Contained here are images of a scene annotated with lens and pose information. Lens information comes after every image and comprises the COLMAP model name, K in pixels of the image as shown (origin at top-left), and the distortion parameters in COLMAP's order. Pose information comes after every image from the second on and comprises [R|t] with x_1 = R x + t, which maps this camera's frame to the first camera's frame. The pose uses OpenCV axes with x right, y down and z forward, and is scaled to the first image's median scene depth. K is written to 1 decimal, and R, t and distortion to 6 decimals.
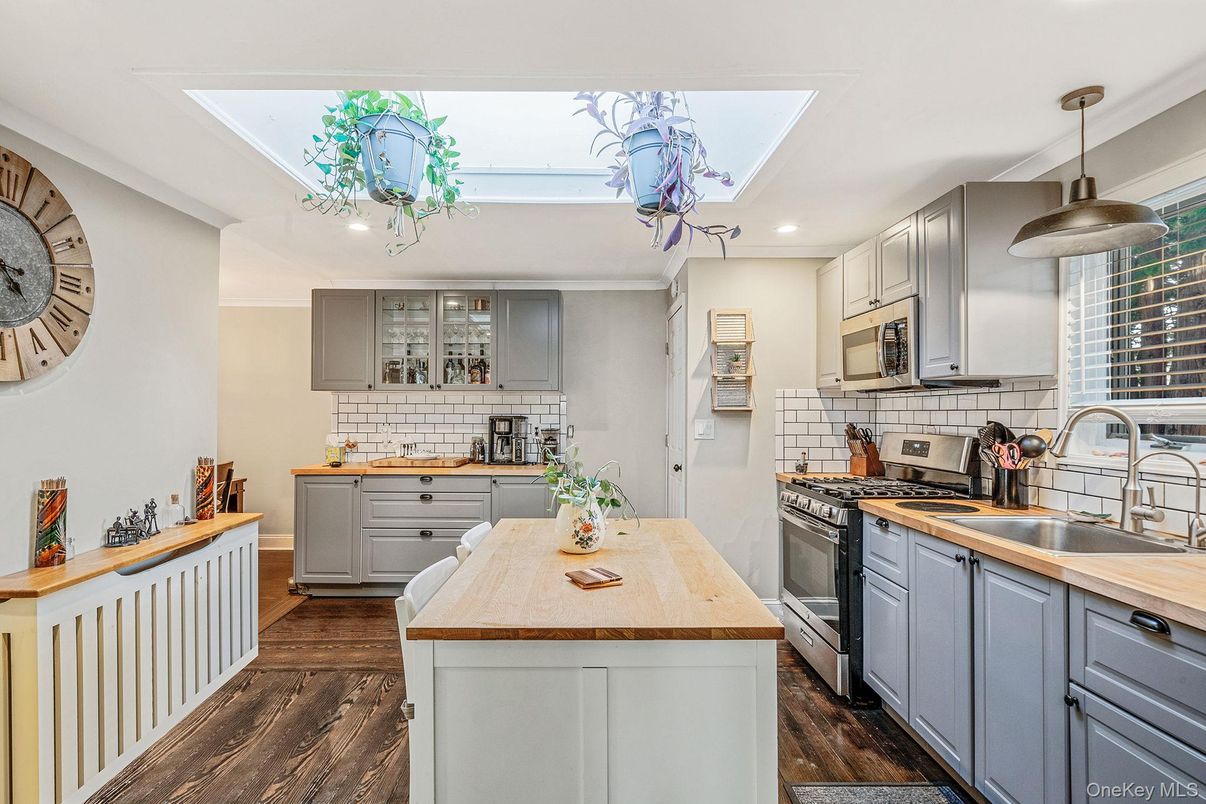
lens RADIAL K [[617.2, 0, 600.0], [0, 617.2, 407.1], [0, 0, 1]] dist [0.006239, 0.000769]
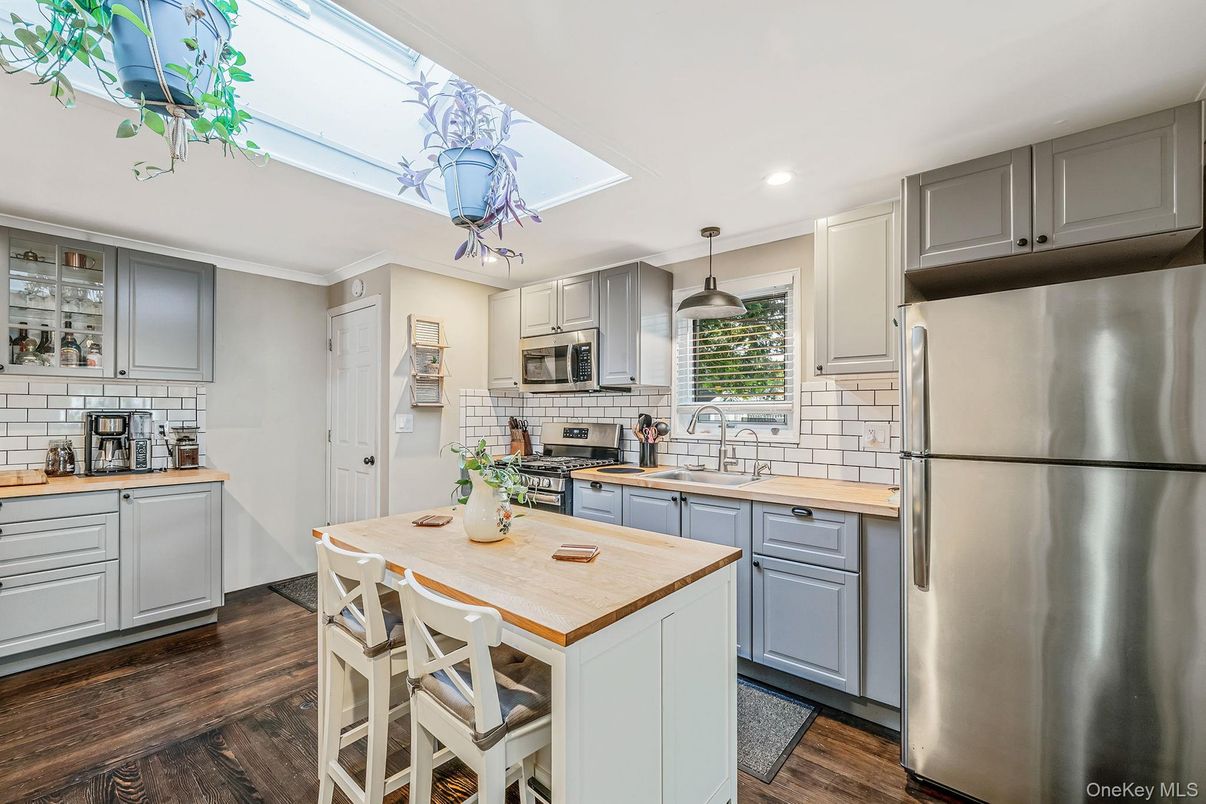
lens RADIAL K [[504.8, 0, 602.6], [0, 504.8, 409.1], [0, 0, 1]] dist [-0.001758, 0.000783]
pose [[0.652305, 0.003331, 0.757949, -0.345939], [-0.008788, 0.999956, 0.003168, 0.006095], [-0.757906, -0.008727, 0.652306, 0.187116]]
